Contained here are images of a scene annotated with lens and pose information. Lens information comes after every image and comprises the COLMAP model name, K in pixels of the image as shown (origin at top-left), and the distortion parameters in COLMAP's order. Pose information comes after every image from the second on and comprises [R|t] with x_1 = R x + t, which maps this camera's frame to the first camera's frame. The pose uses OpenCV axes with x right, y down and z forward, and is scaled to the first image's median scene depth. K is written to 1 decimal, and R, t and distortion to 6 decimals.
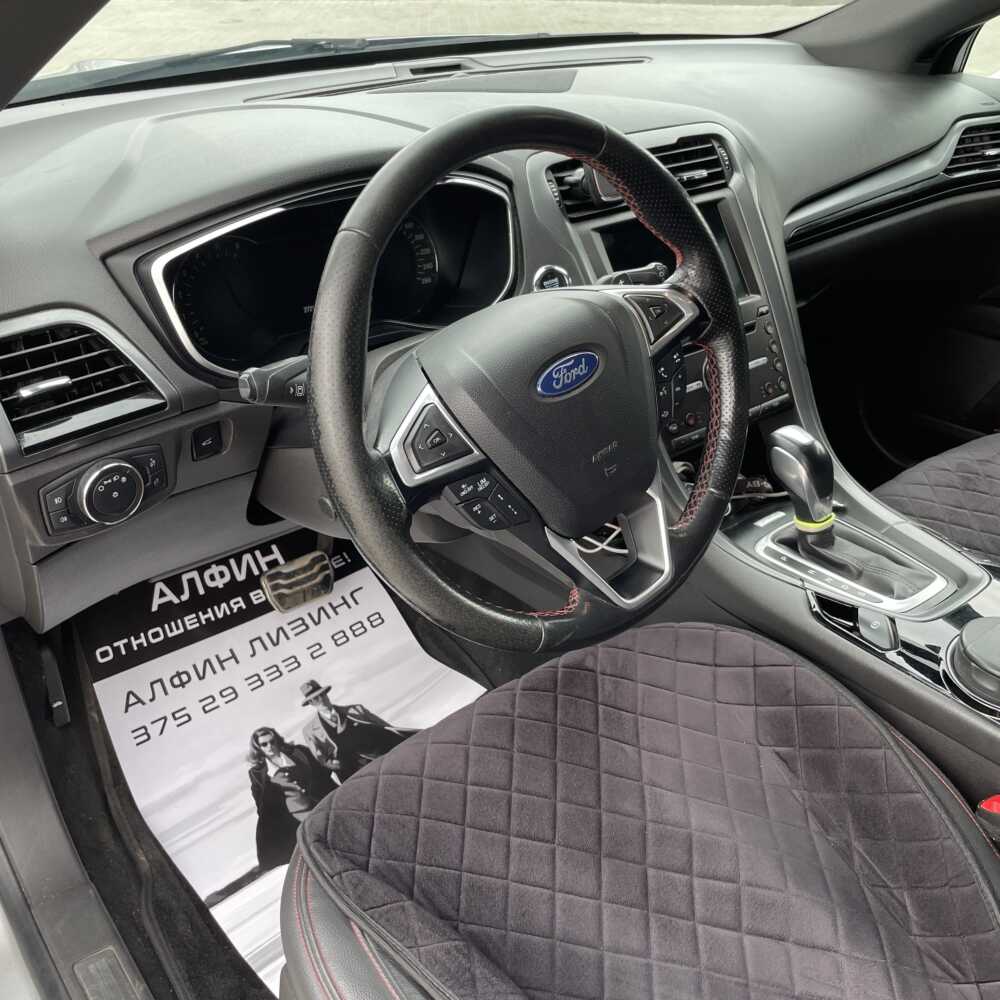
lens RADIAL K [[1001.0, 0, 478.7], [0, 1001.0, 487.9], [0, 0, 1]] dist [0.064702, -0.019753]
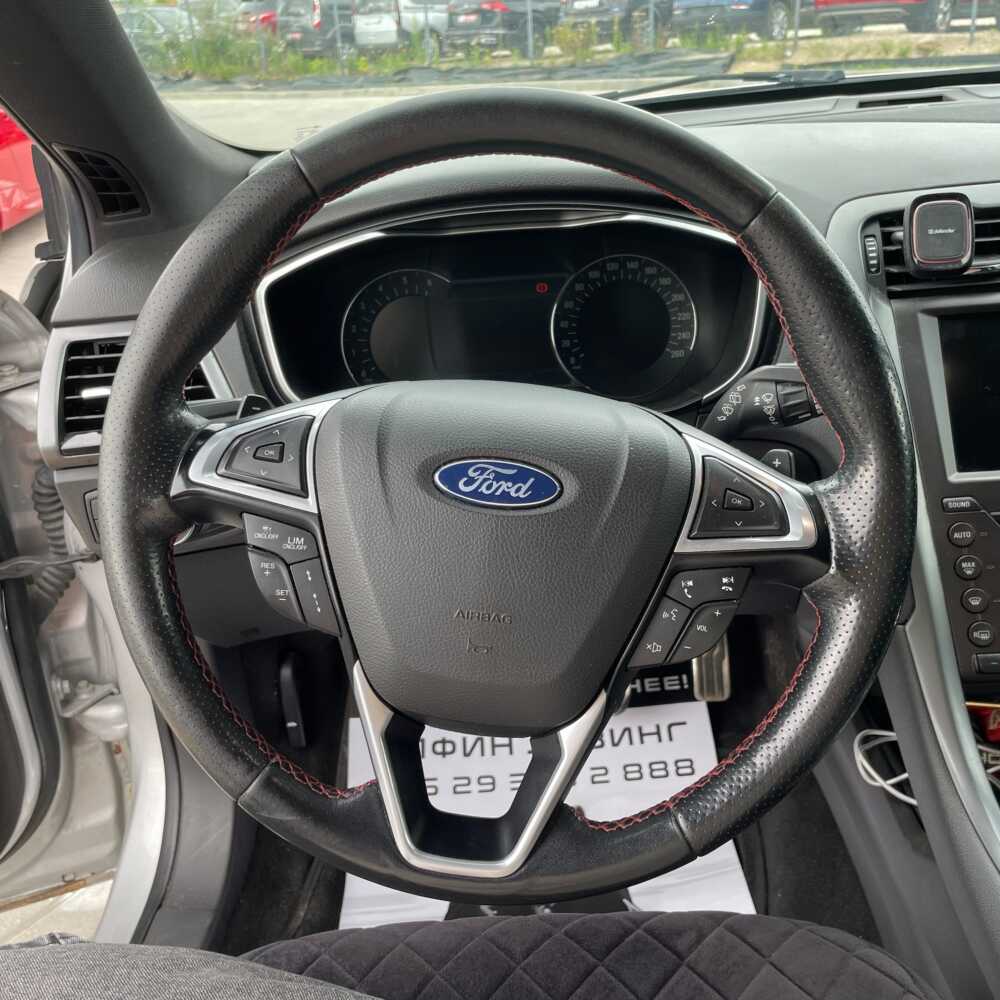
lens RADIAL K [[1017.9, 0, 509.4], [0, 1017.9, 494.1], [0, 0, 1]] dist [0.095855, -0.113337]
pose [[0.768407, 0.209943, -0.604545, 0.277482], [-0.253503, 0.967238, 0.013682, -0.065356], [0.587611, 0.142741, 0.796453, 0.256505]]
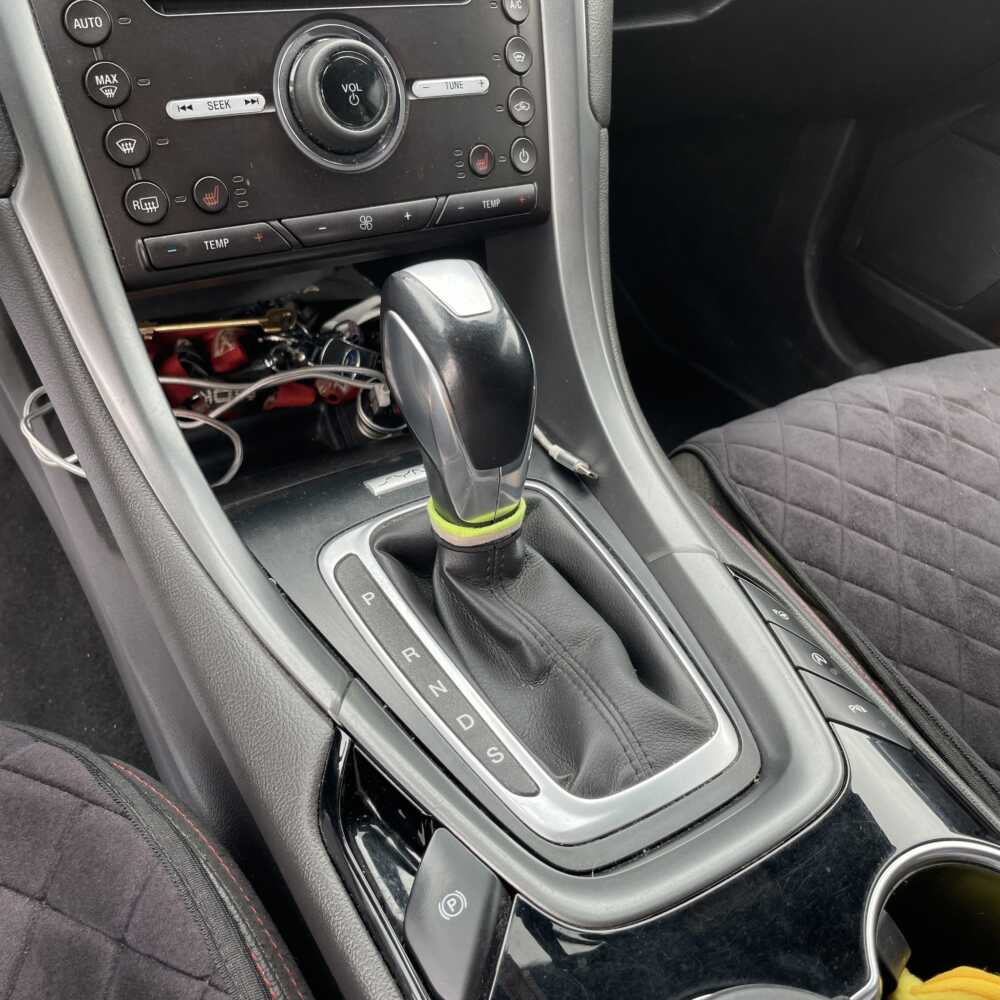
lens RADIAL K [[1036.2, 0, 495.5], [0, 1036.2, 471.5], [0, 0, 1]] dist [0.059010, -0.016800]
pose [[0.984338, 0.172472, 0.036491, 0.266111], [-0.176224, 0.968333, 0.176852, -0.046214], [-0.004834, -0.180513, 0.983561, 0.498159]]
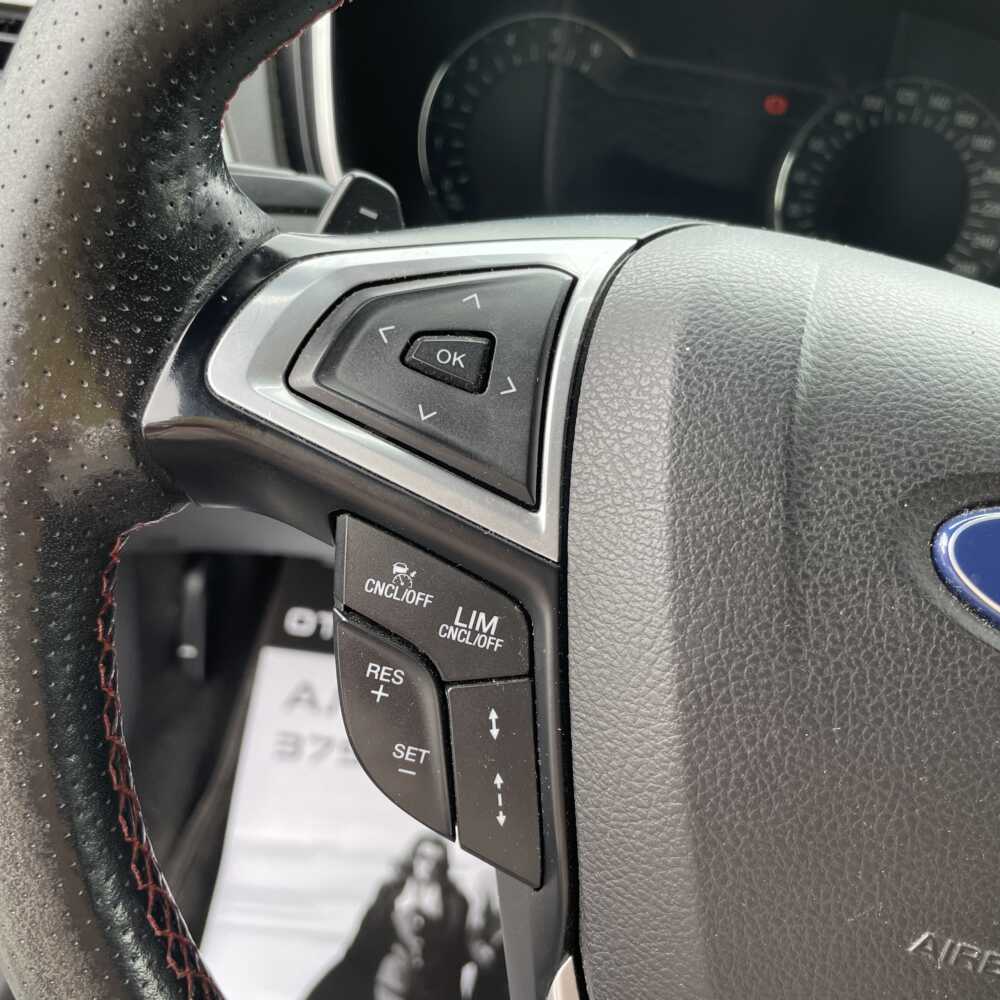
lens RADIAL K [[1045.0, 0, 500.0], [0, 1045.0, 500.0], [0, 0, 1]] dist [0.015276, -0.006517]
pose [[0.756945, 0.444607, -0.478914, 0.052085], [-0.451946, 0.885513, 0.107757, -0.053507], [0.471994, 0.134877, 0.871223, 0.394330]]
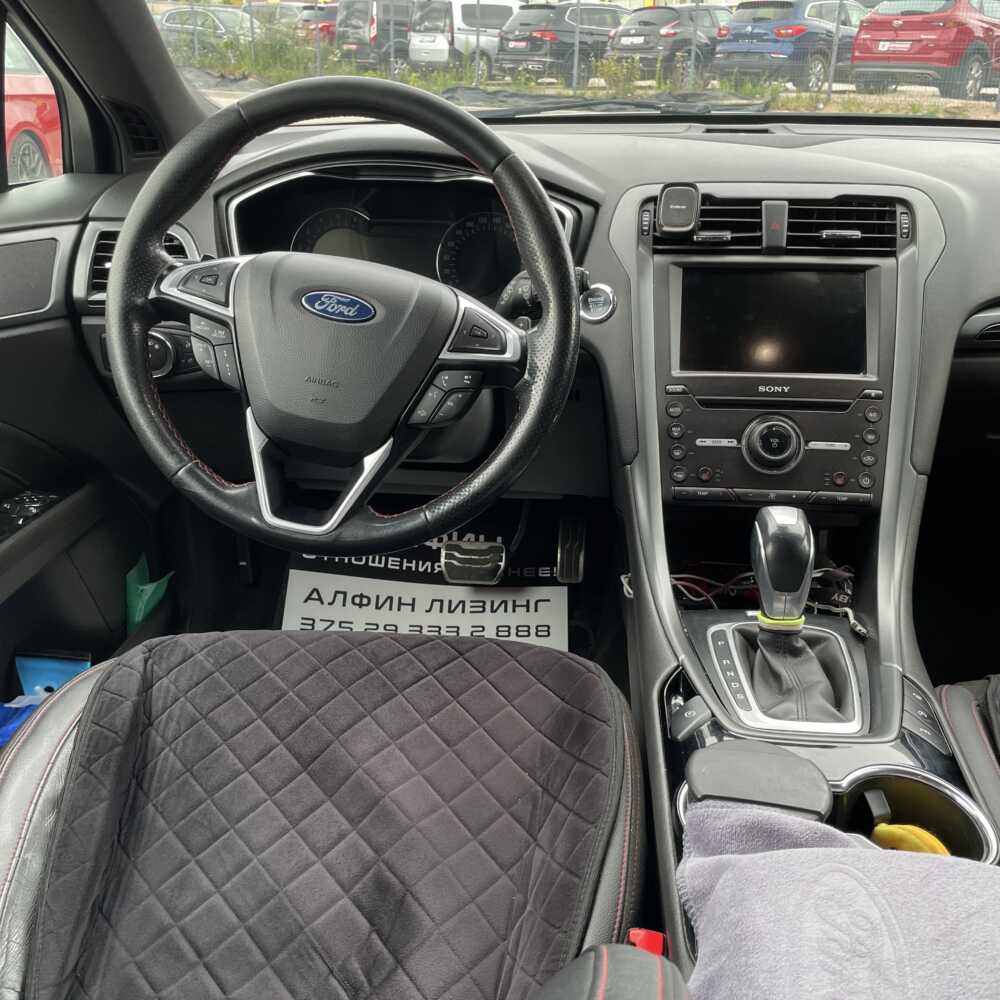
lens RADIAL K [[995.6, 0, 504.2], [0, 995.6, 504.6], [0, 0, 1]] dist [0.106249, -0.146225]
pose [[0.736164, 0.278155, -0.617003, 0.543238], [-0.343880, 0.938924, 0.012990, 0.008428], [0.582932, 0.202613, 0.786853, 0.142898]]
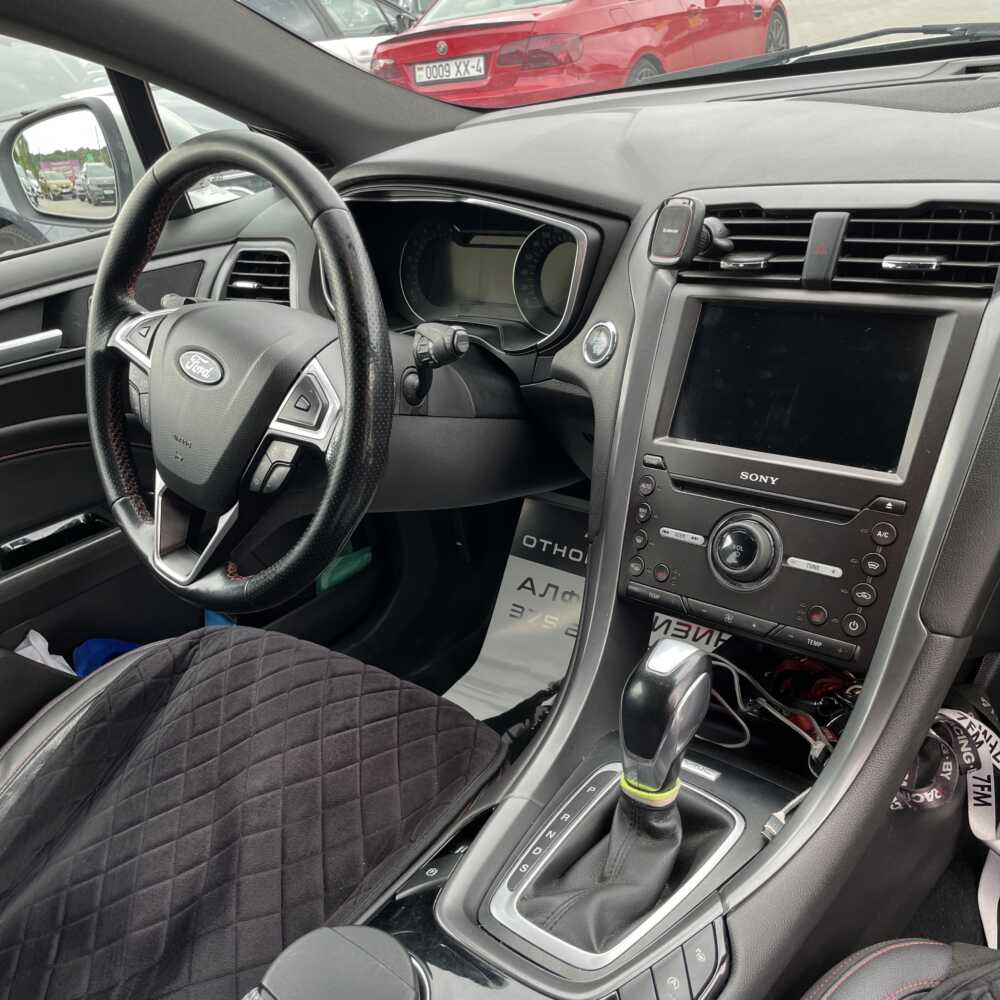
lens RADIAL K [[995.6, 0, 504.2], [0, 995.6, 504.6], [0, 0, 1]] dist [0.106249, -0.146225]
pose [[0.209178, 0.411773, -0.886954, 0.682402], [-0.352585, 0.877769, 0.324355, -0.258338], [0.912101, 0.244879, 0.328794, 0.533528]]
